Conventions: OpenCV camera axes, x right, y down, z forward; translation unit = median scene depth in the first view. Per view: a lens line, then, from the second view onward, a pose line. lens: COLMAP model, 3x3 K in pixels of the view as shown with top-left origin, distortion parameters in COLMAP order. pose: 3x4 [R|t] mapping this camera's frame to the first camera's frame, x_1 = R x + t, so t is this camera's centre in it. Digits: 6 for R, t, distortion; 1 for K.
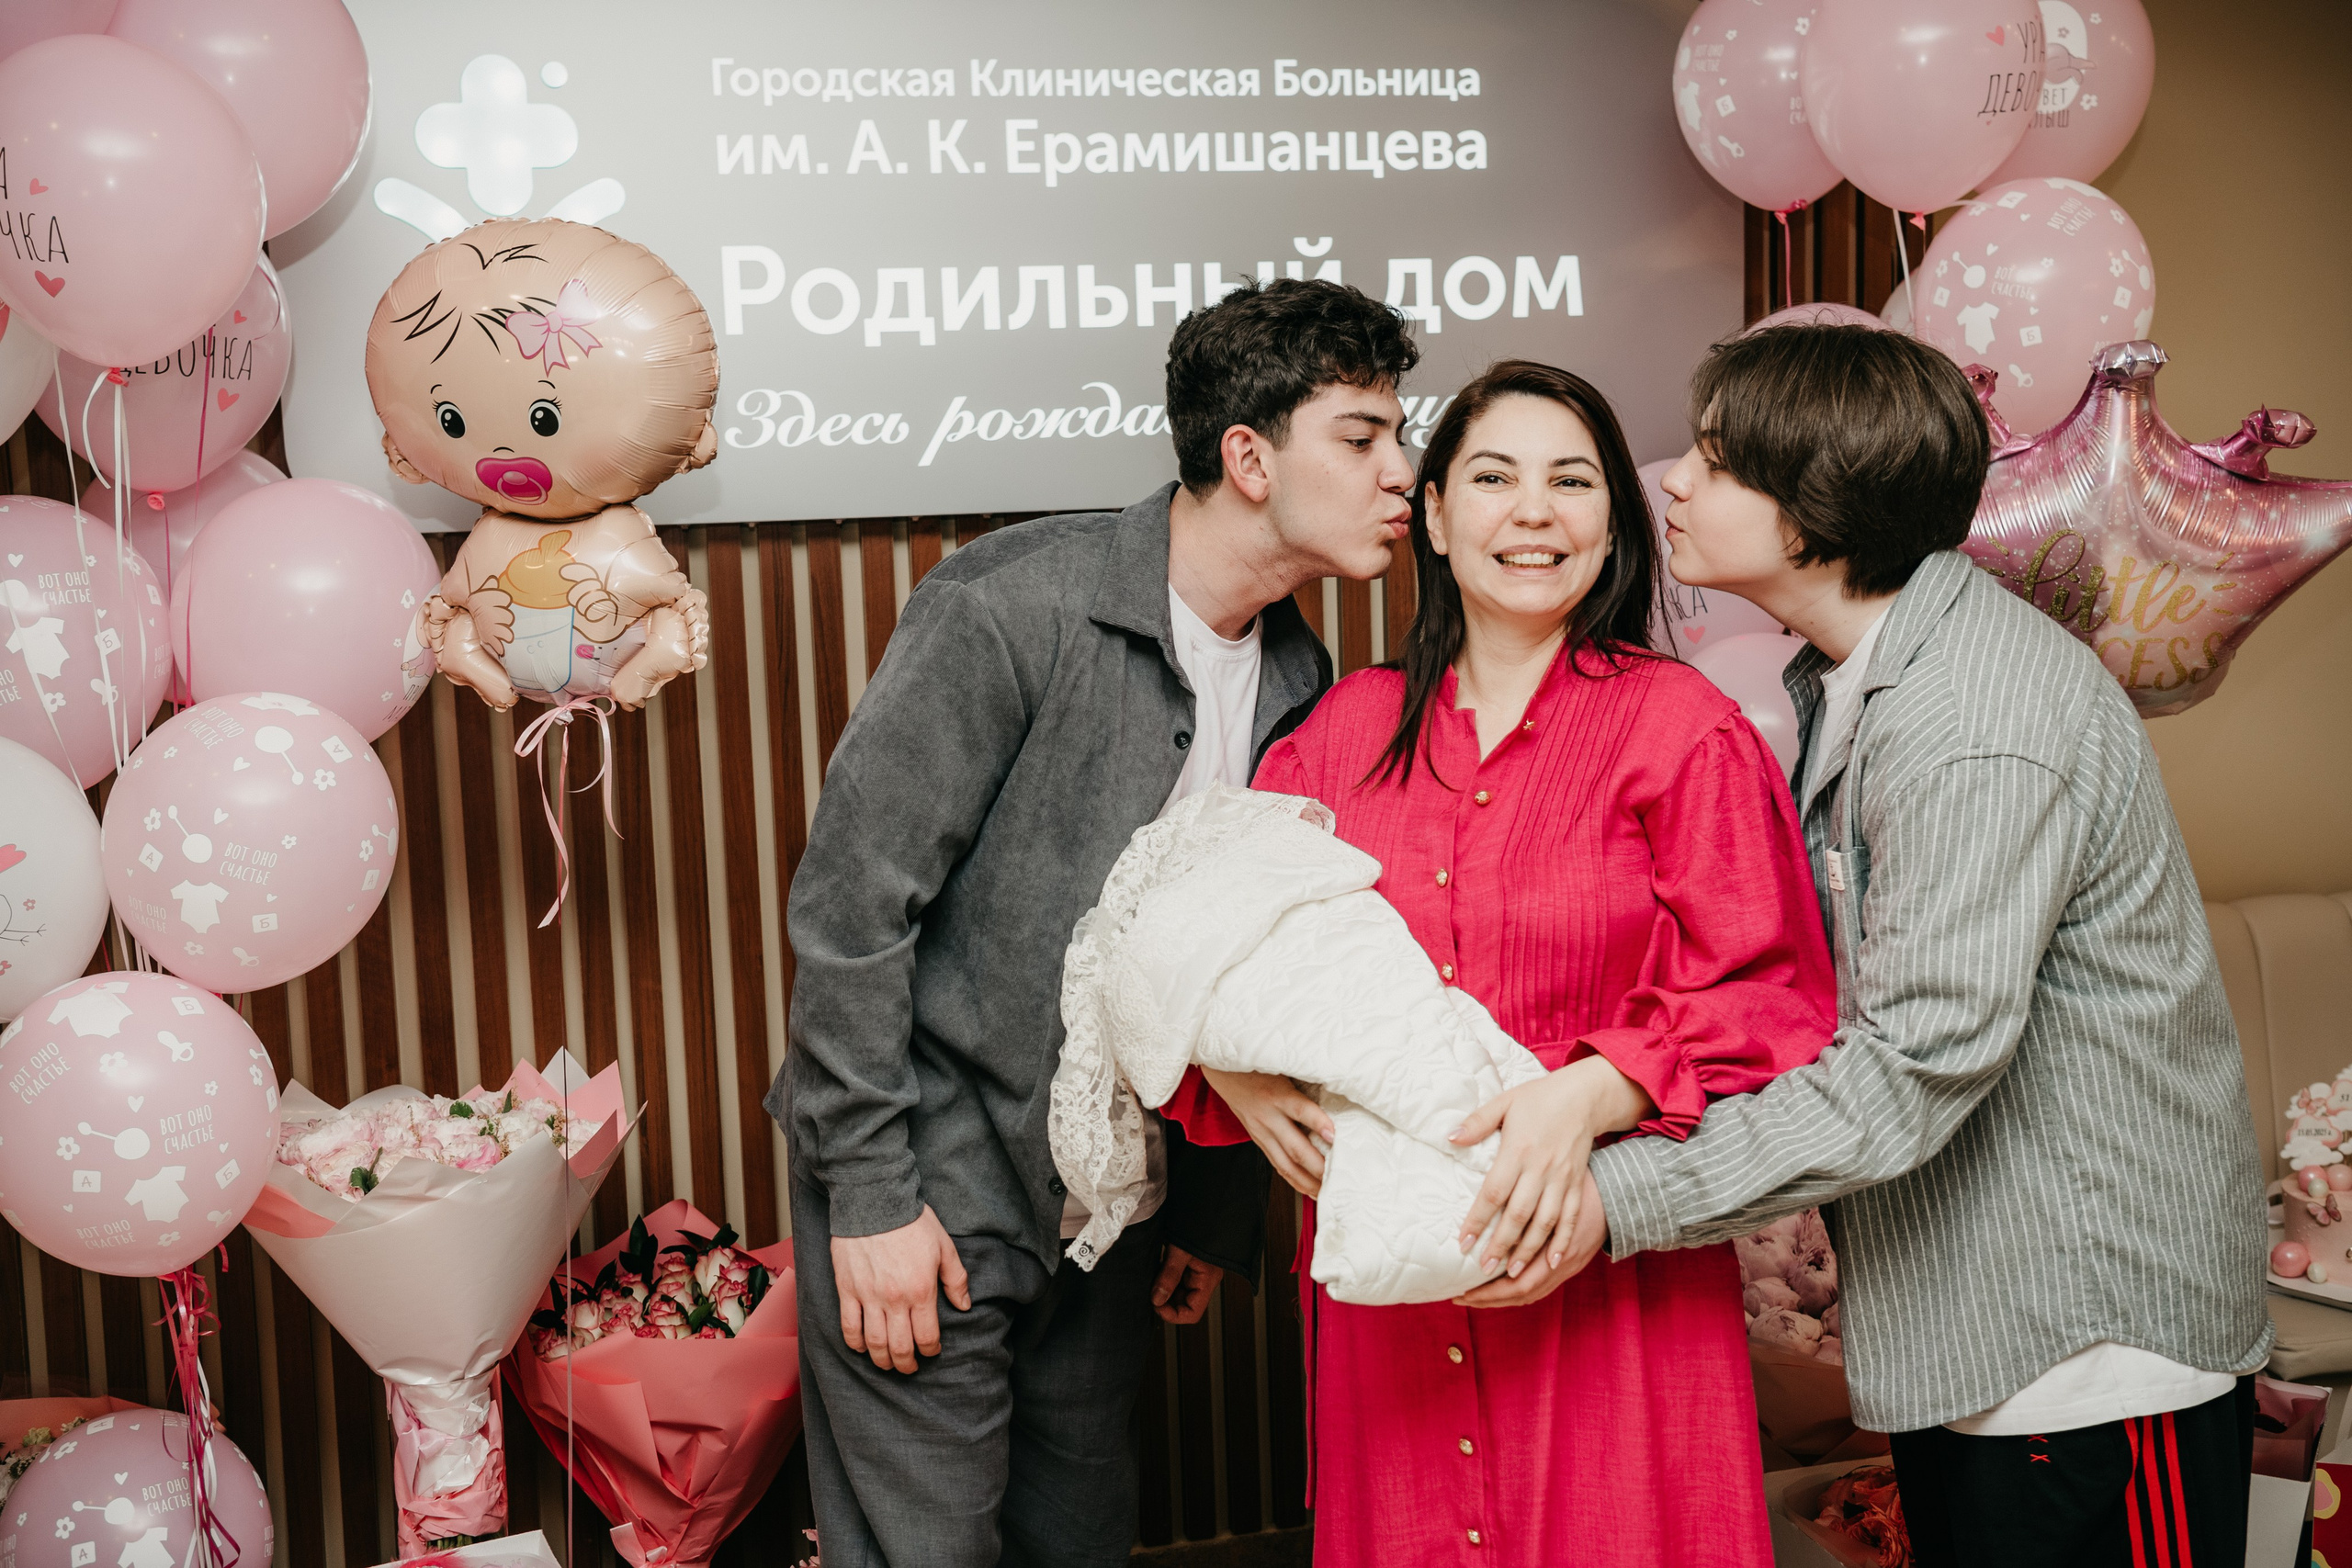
lens RADIAL K [[2660.6, 0, 1186.2], [0, 2660.6, 759.3], [0, 0, 1]] dist [0.075159, 0.000000]
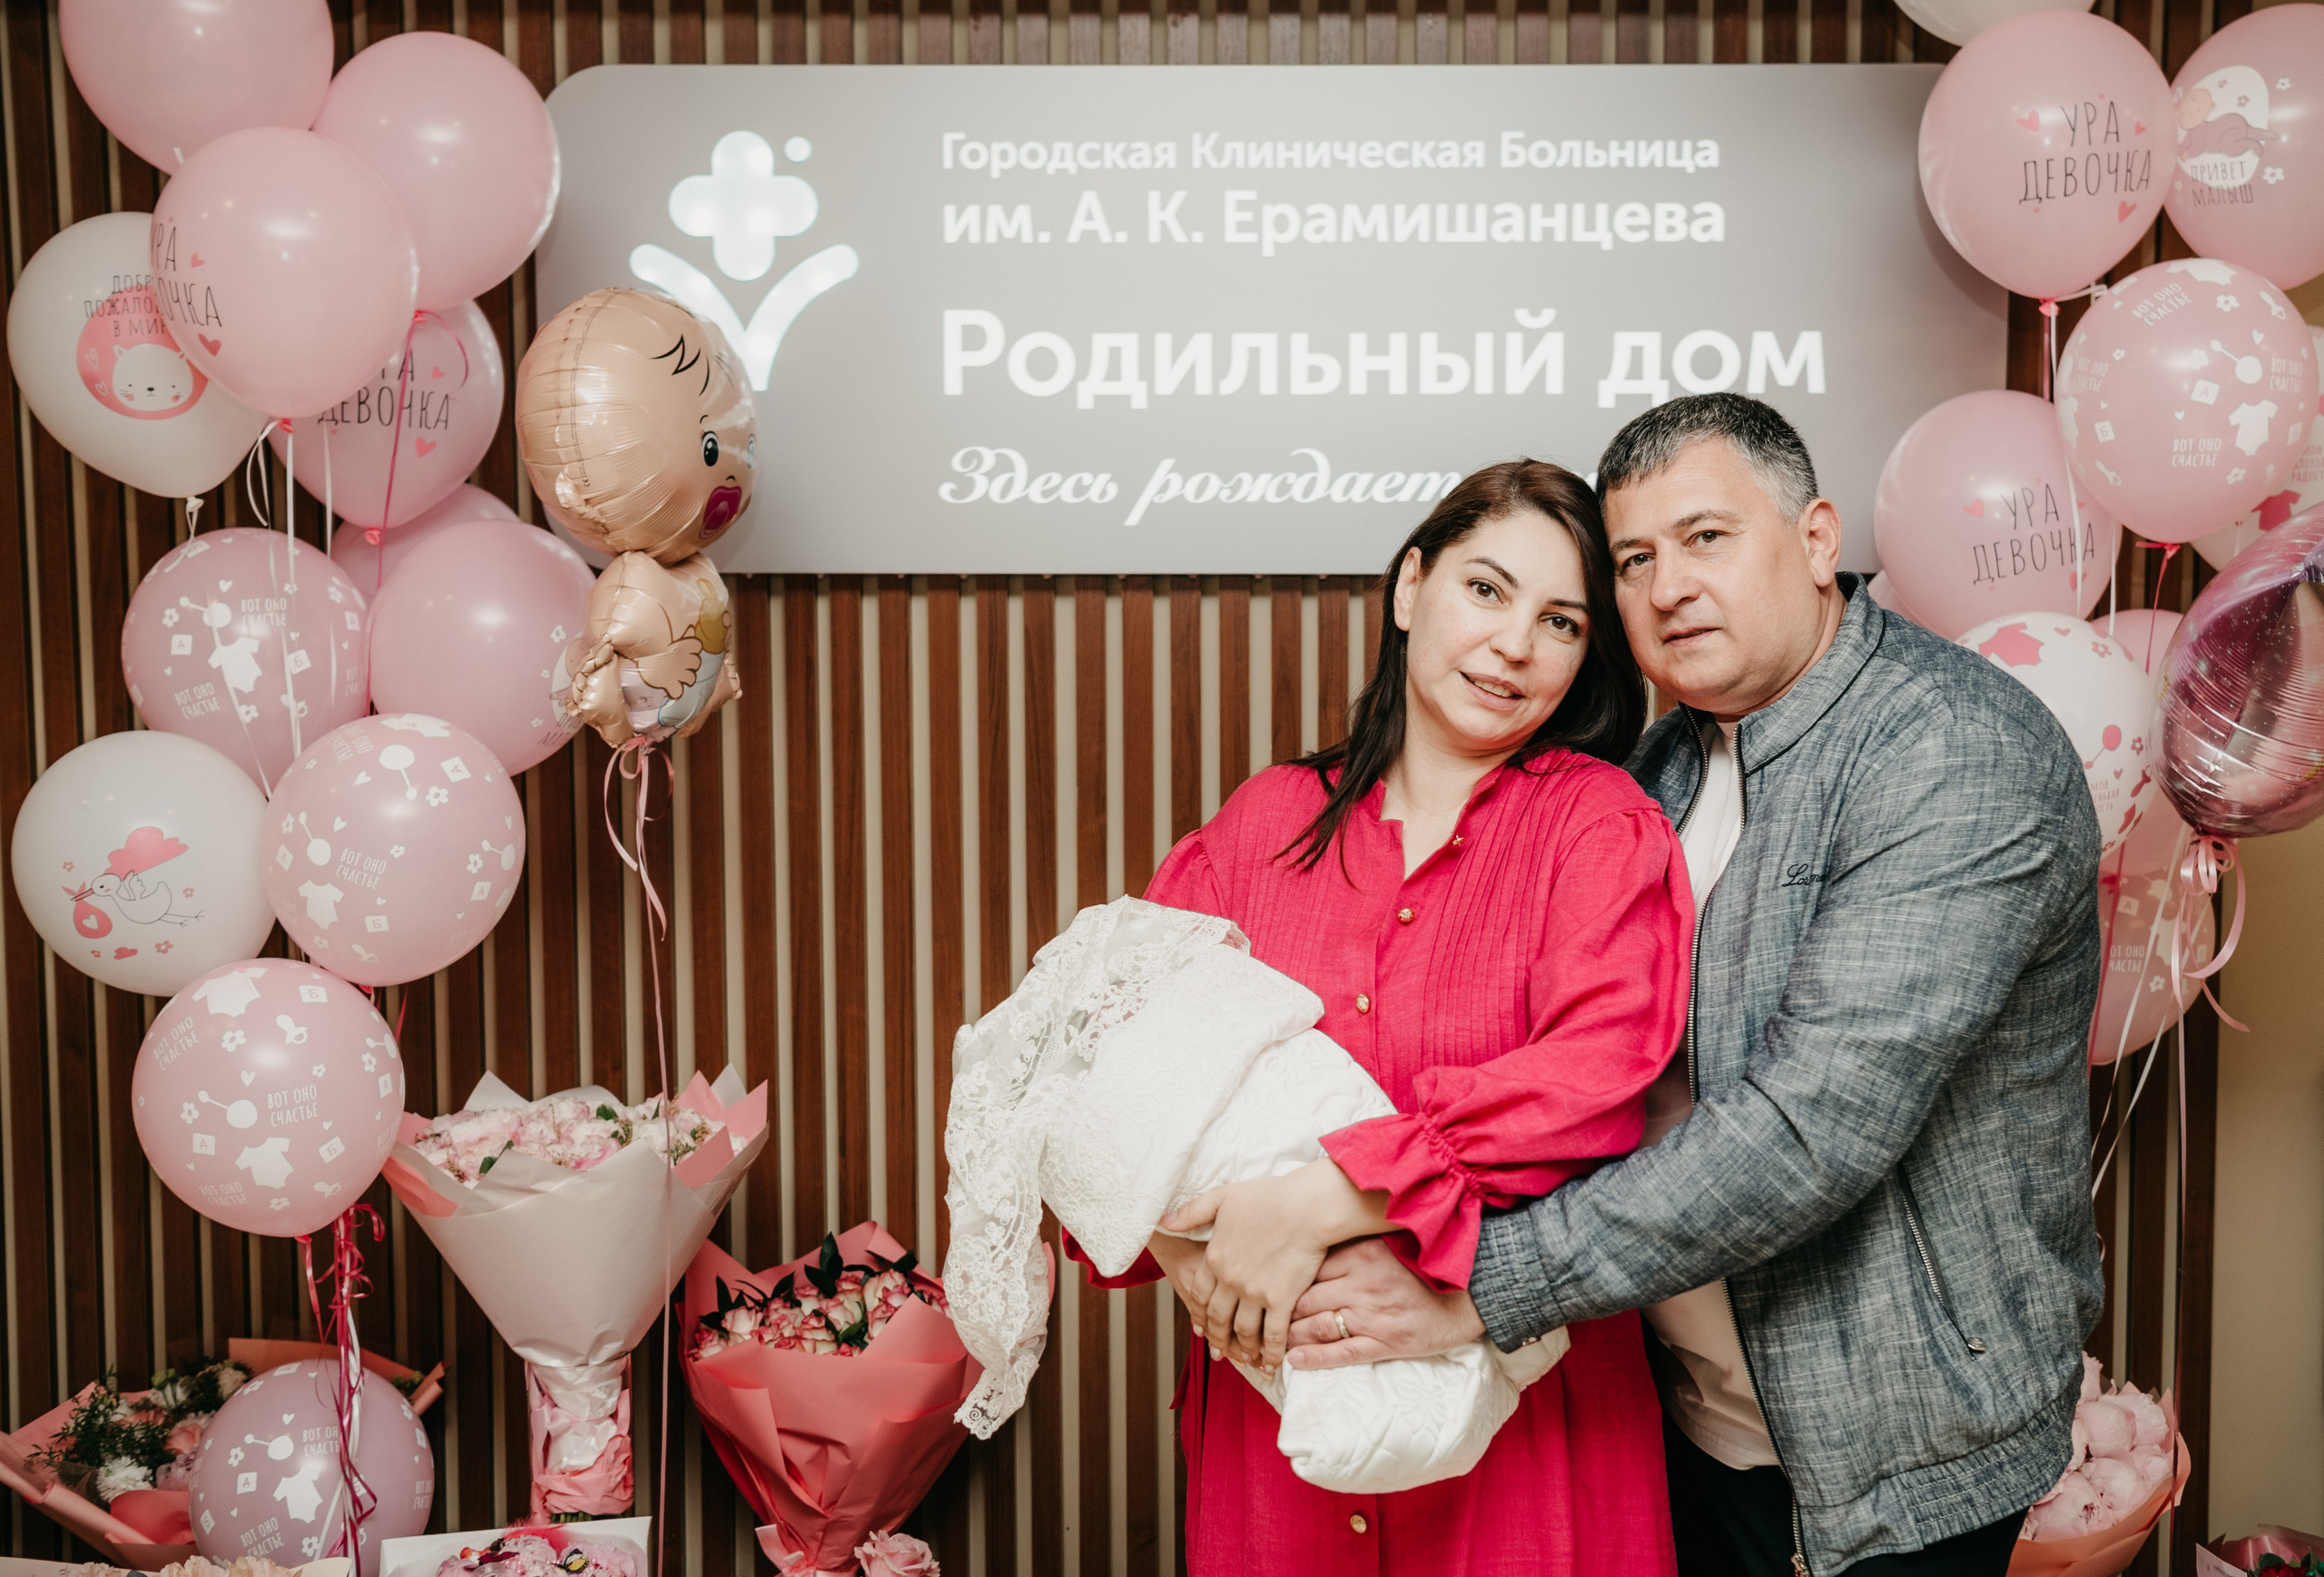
lens RADIAL K [[2758.0, 0, 1257.6], [0, 2758.0, 726.1], [0, 0, 1]] dist [0.057721, 0.000000]
pose [[0.968273, 0.053464, -0.244109, 0.212668], [-0.060889, 0.997880, -0.022966, -0.011881], [0.242364, 0.037101, 0.969476, -0.012263]]
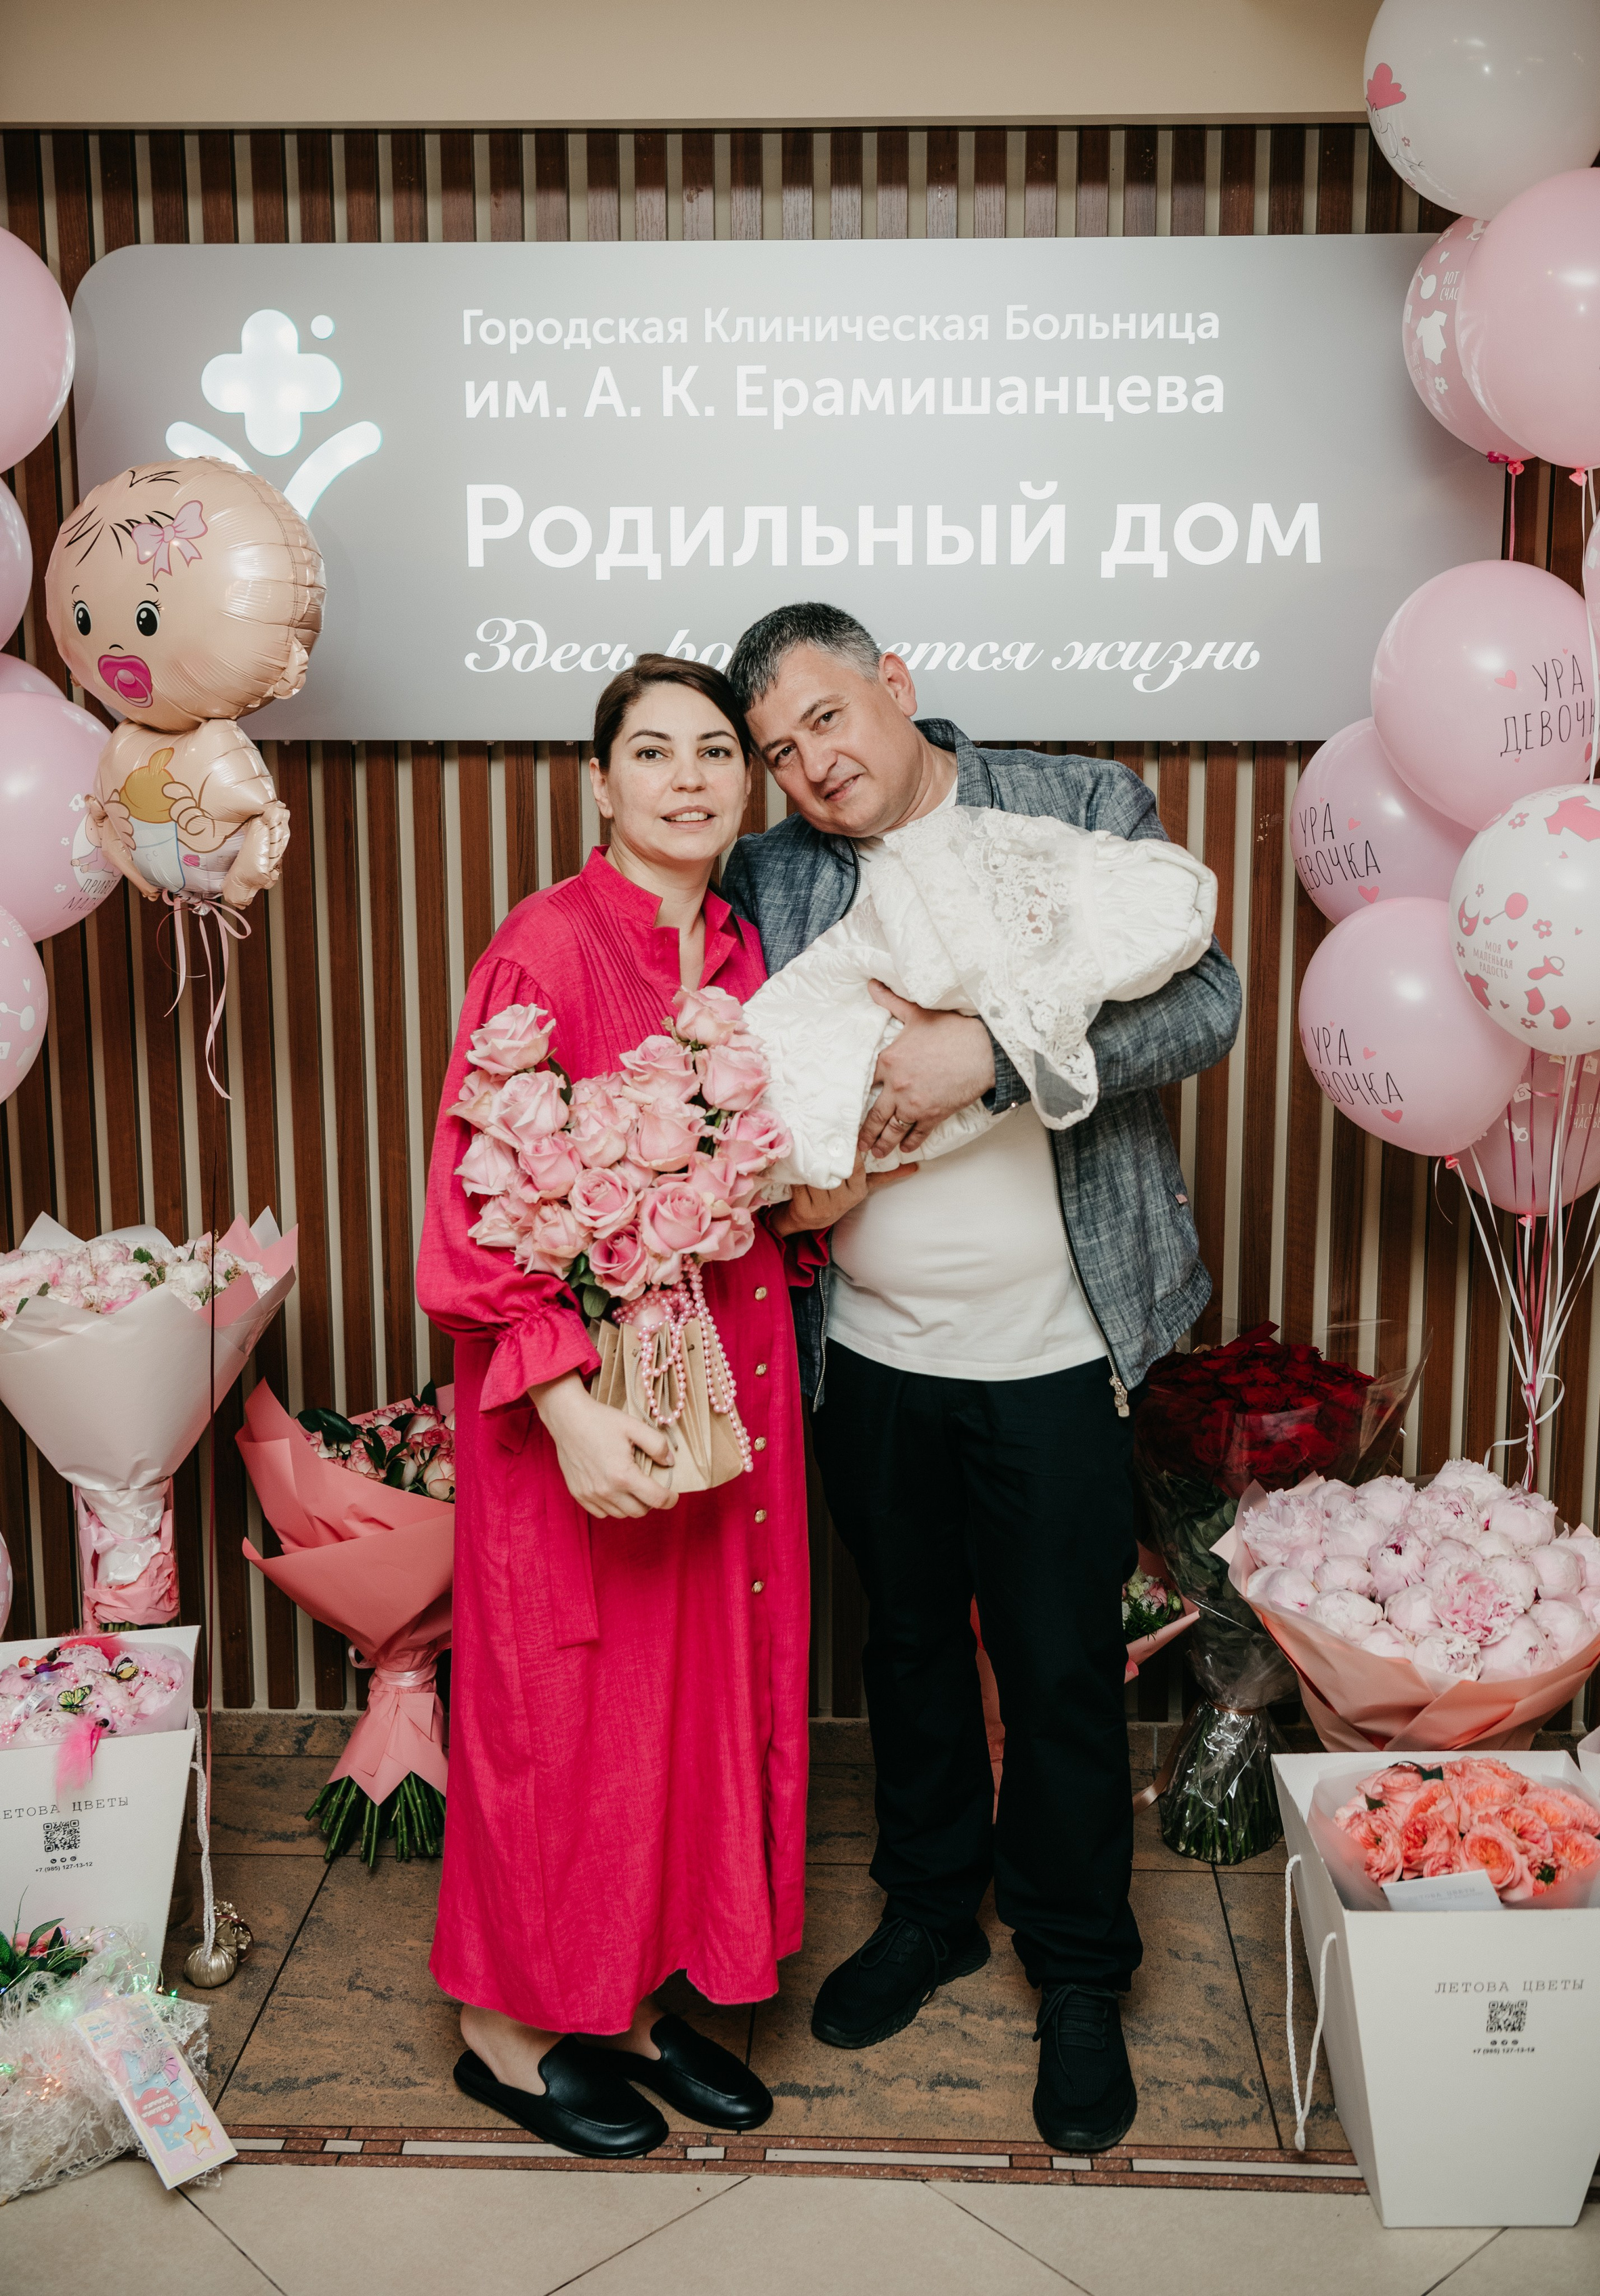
lens RADIAL K [[2431.5, 0, 802.0], [0, 2431.5, 1048.2], [0, 0, 1]] dist [0.021167, 0.000000]
pose [[0.958464, 0.076431, -0.274781, 0.239386], [-0.063049, 0.996369, 0.057221, -0.028914], [0.278157, -0.037520, 0.959803, 0.081361]]
